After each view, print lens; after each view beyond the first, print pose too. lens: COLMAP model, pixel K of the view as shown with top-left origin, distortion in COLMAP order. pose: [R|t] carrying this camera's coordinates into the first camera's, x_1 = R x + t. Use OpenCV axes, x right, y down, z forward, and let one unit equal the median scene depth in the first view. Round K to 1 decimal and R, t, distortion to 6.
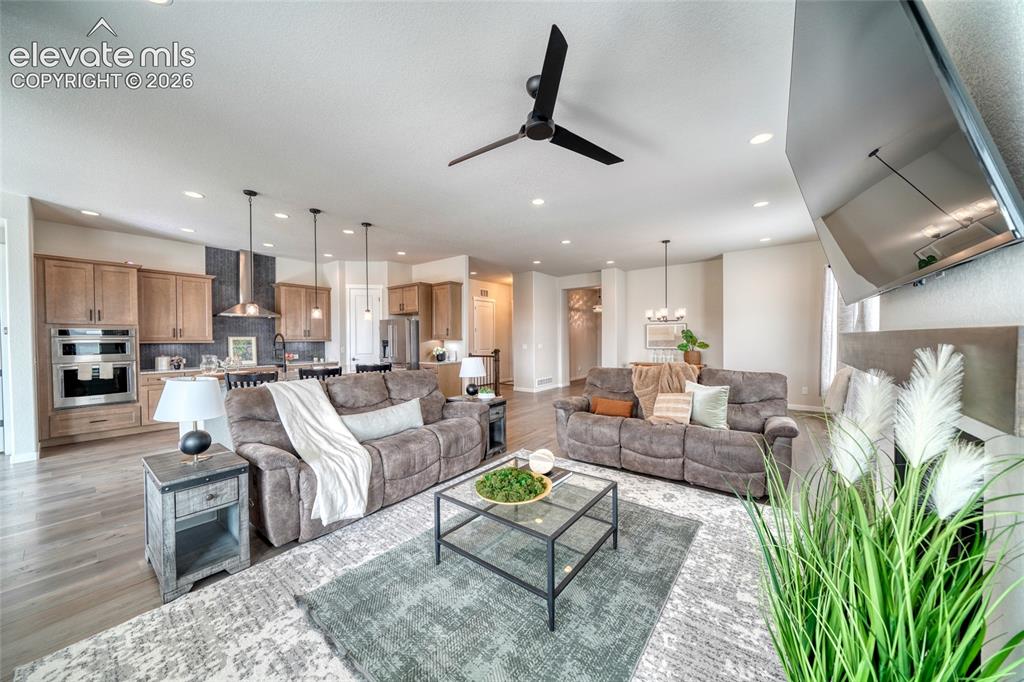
lens RADIAL K [[354.5, 0, 508.2], [0, 354.5, 340.5], [0, 0, 1]] dist [0.000040, -0.000101]
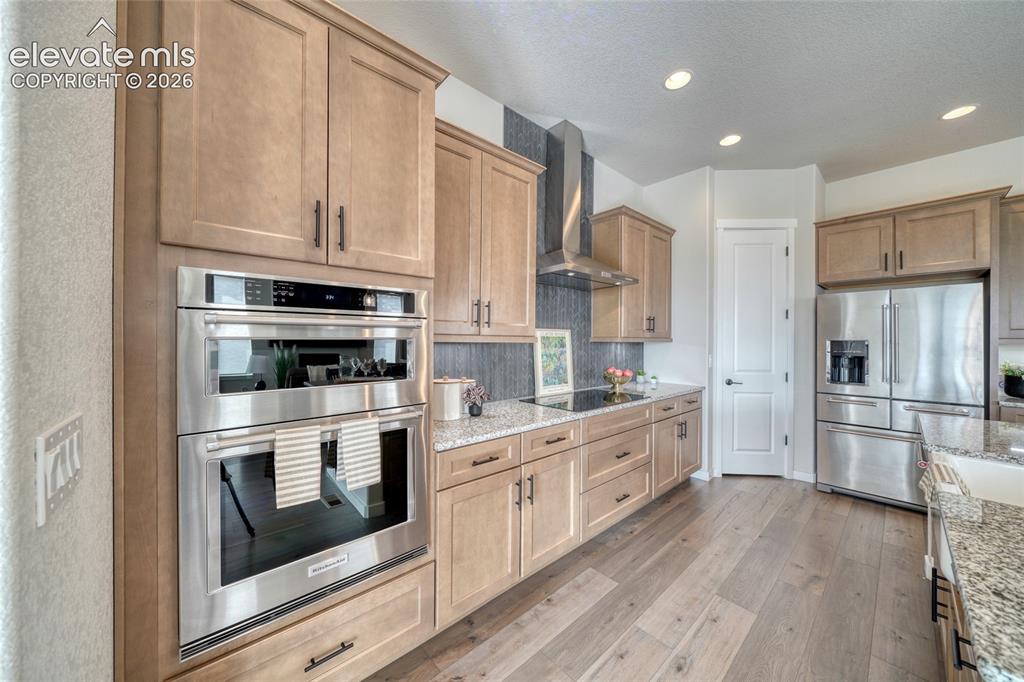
lens RADIAL K [[354.5, 0, 510.9], [0, 354.5, 336.5], [0, 0, 1]] dist [0.000040, -0.000101]
pose [[0.981714, 0.011784, -0.189995, -0.847003], [-0.014181, 0.999836, -0.011264, 0.004724], [0.189831, 0.013752, 0.981720, 0.667319]]
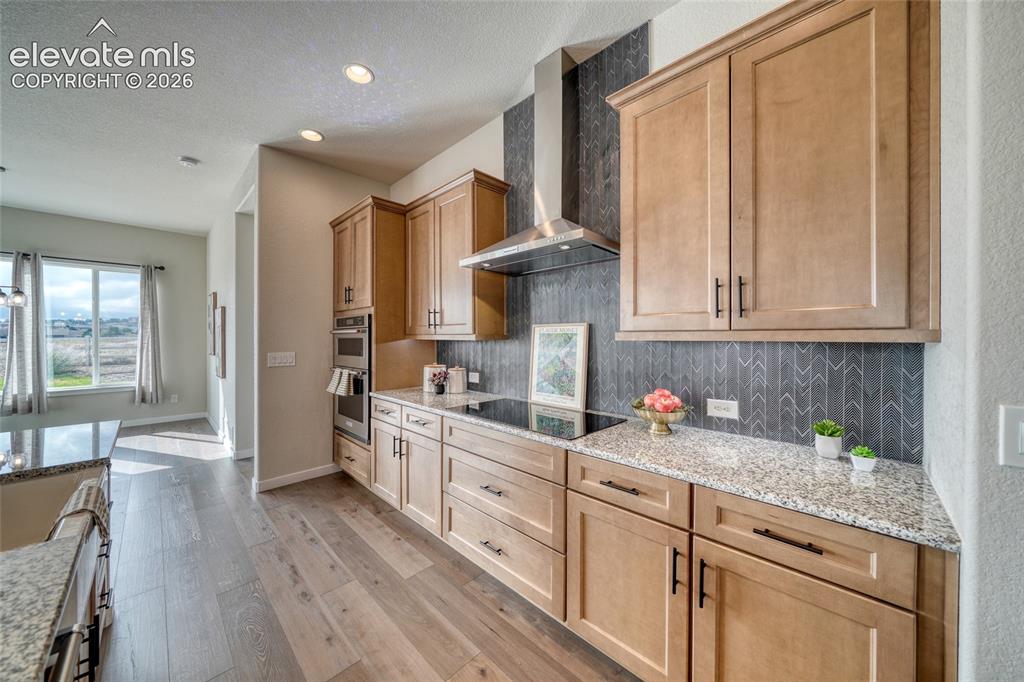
lens RADIAL K [[354.5, 0, 503.8], [0, 354.5, 342.9], [0, 0, 1]] dist [0.000040, -0.000101]
pose [[-0.138408, 0.002818, -0.990371, -0.474970], [-0.019500, 0.999794, 0.005570, 0.007865], [0.990183, 0.020084, -0.138324, 1.174433]]
